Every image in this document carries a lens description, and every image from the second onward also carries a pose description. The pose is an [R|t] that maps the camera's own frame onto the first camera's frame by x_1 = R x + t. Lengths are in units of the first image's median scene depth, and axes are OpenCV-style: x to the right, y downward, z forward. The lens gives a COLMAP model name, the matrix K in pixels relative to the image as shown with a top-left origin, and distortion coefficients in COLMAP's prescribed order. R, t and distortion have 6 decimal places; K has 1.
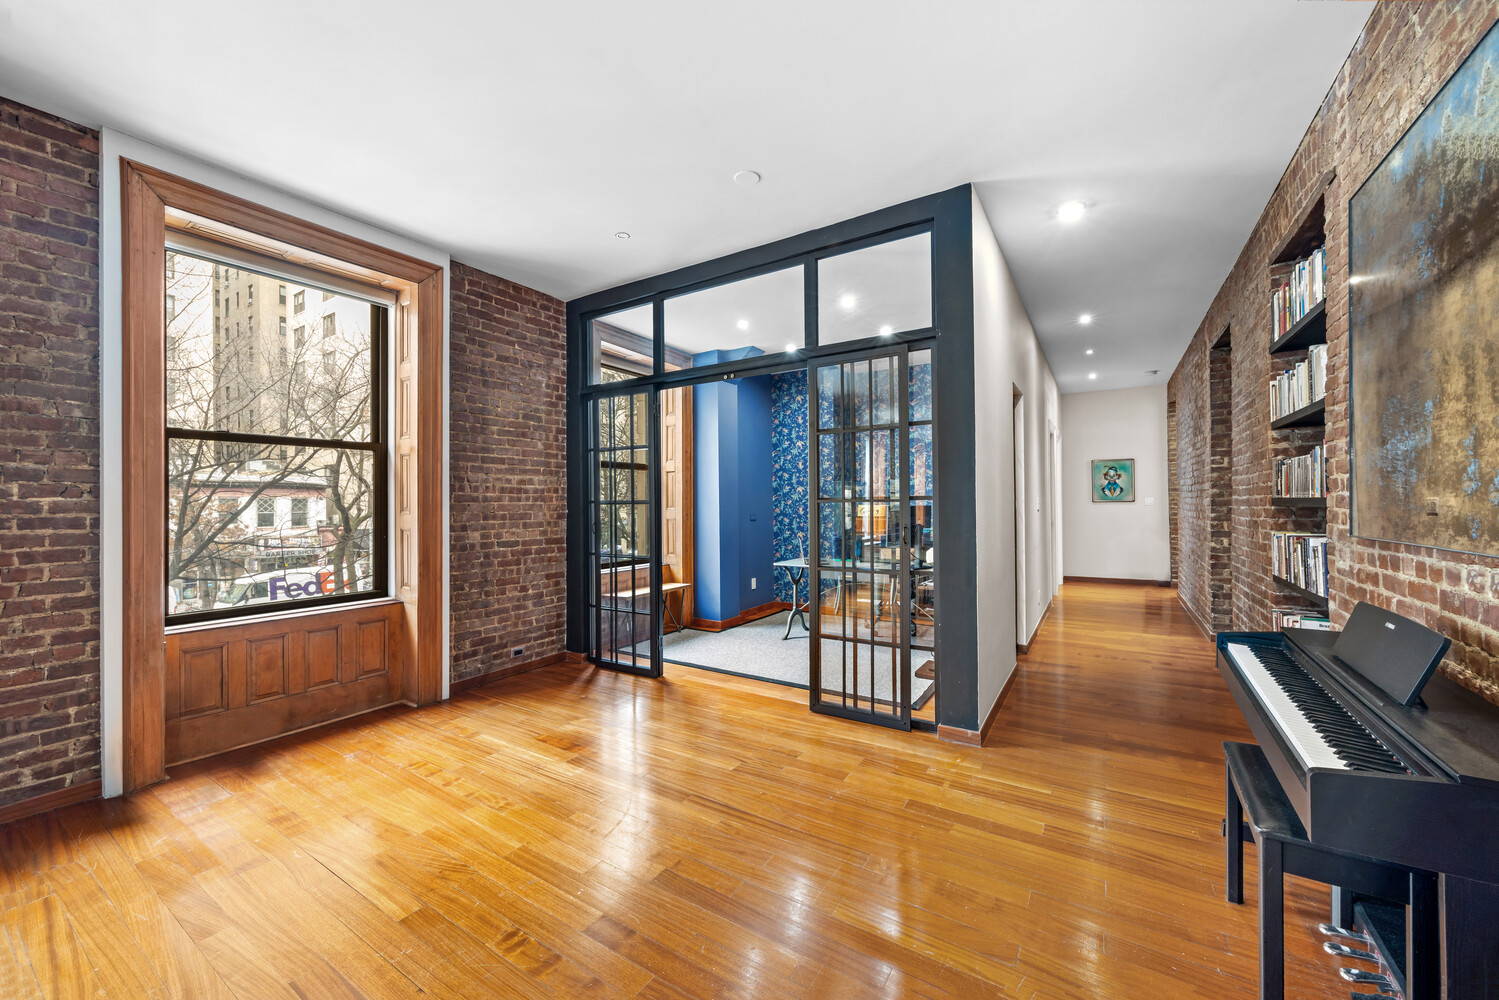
lens RADIAL K [[573.8, 0, 749.5], [0, 573.8, 500.0], [0, 0, 1]] dist [-0.000248, -0.000057]
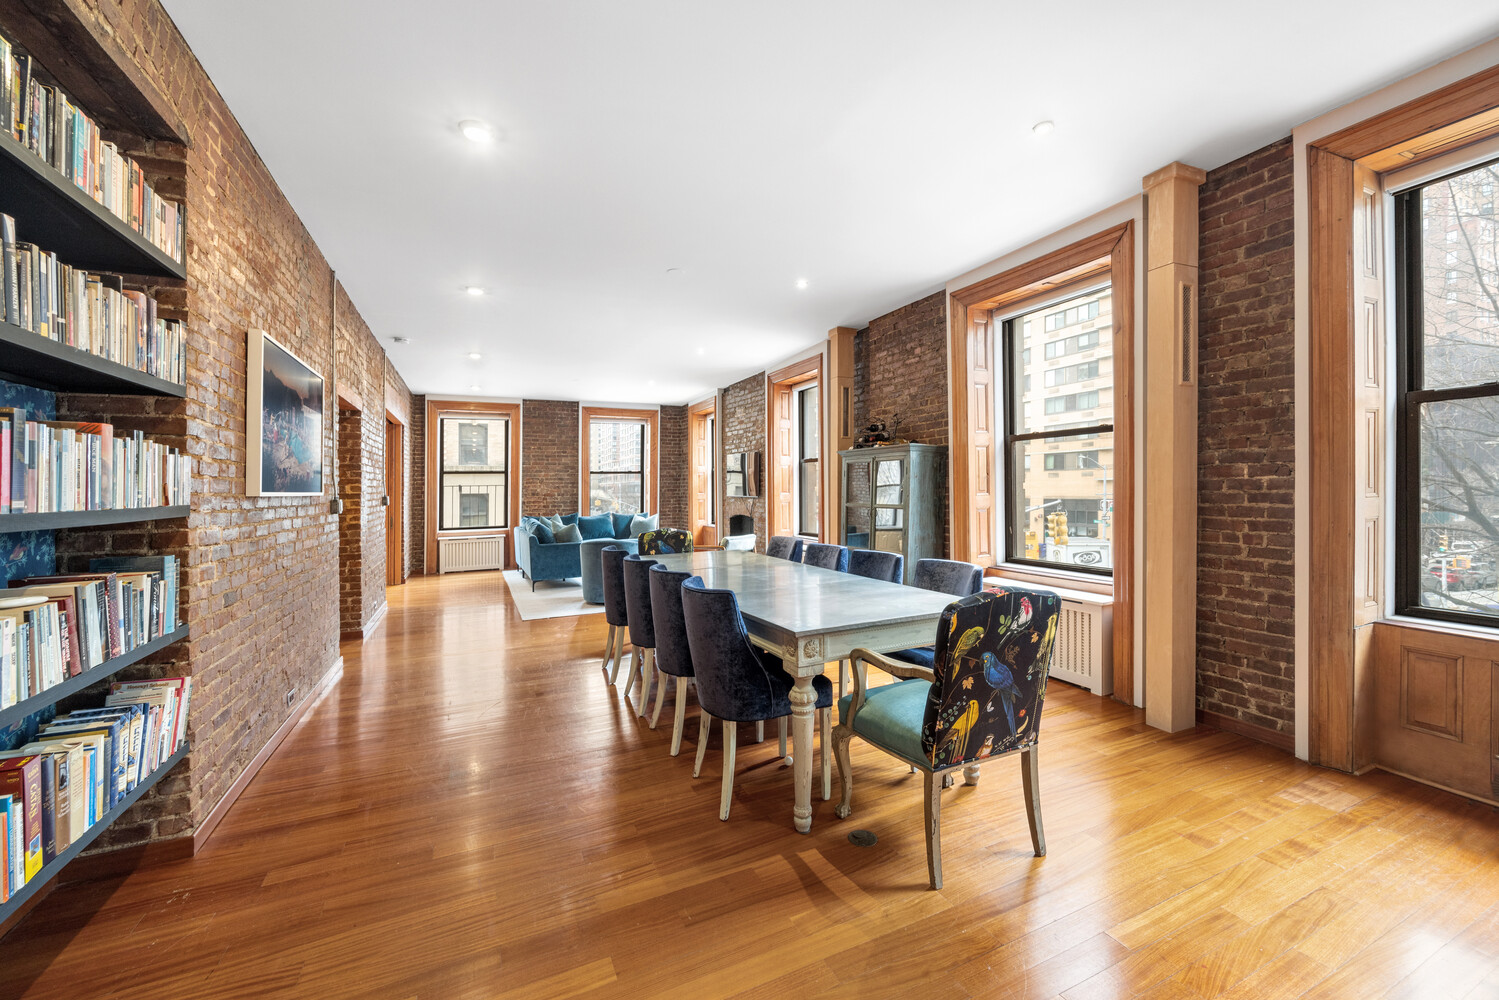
lens RADIAL K [[603.5, 0, 744.6], [0, 603.5, 475.5], [0, 0, 1]] dist [0.001136, 0.000044]
pose [[-0.522620, -0.000178, -0.852566, 0.388799], [0.016955, 0.999800, -0.010602, -0.010368], [0.852397, -0.019996, -0.522513, 0.741159]]
